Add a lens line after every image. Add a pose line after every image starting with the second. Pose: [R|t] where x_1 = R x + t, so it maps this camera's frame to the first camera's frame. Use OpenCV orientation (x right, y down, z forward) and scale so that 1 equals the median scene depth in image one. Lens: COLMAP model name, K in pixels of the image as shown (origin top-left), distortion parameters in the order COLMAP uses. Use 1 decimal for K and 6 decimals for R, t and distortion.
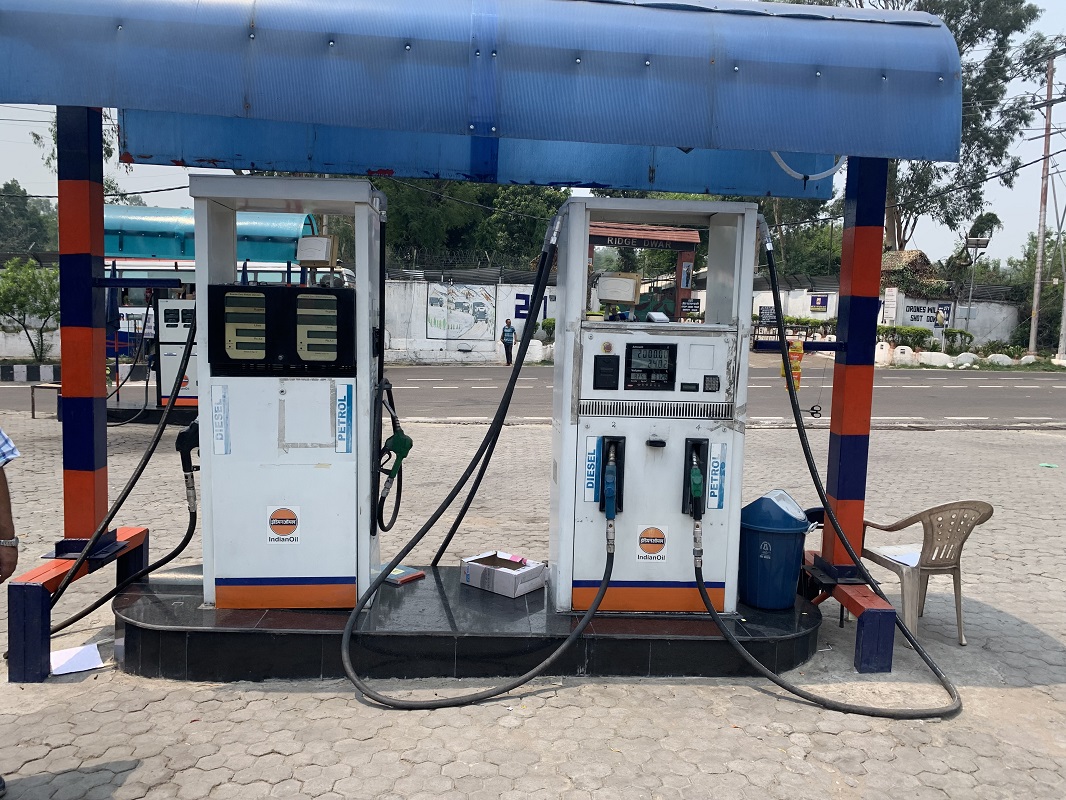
lens RADIAL K [[827.5, 0, 534.9], [0, 827.5, 403.4], [0, 0, 1]] dist [0.008574, -0.004640]
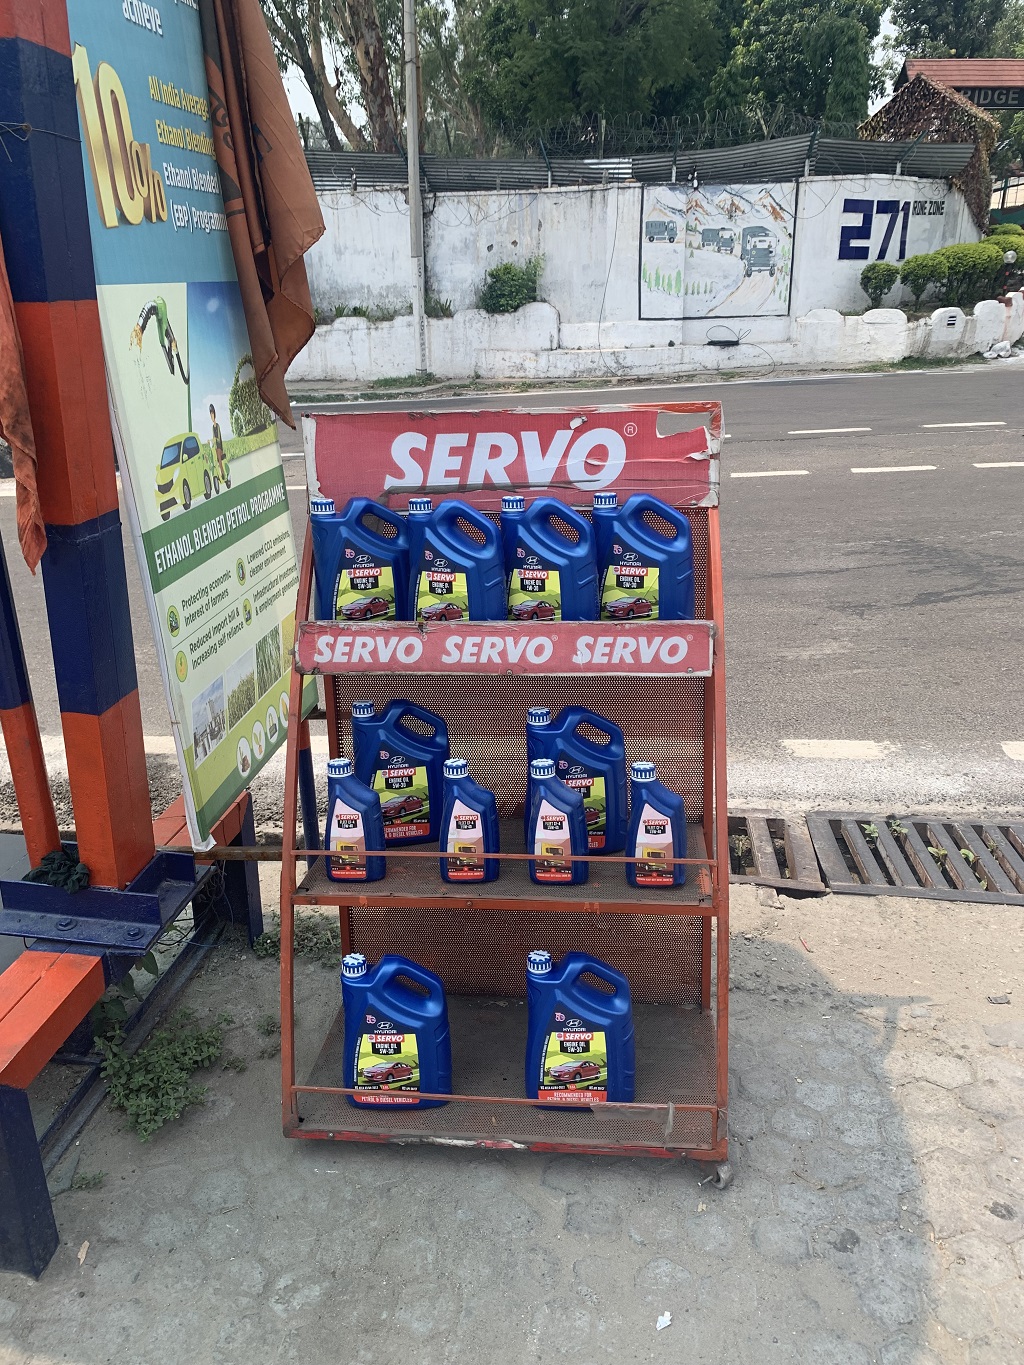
lens RADIAL K [[1059.6, 0, 508.1], [0, 1059.6, 678.9], [0, 0, 1]] dist [0.008574, -0.004640]
pose [[0.980803, 0.010149, -0.194739, -0.085470], [0.038492, 0.968921, 0.244357, -0.032302], [0.191167, -0.247162, 0.949930, 0.382250]]
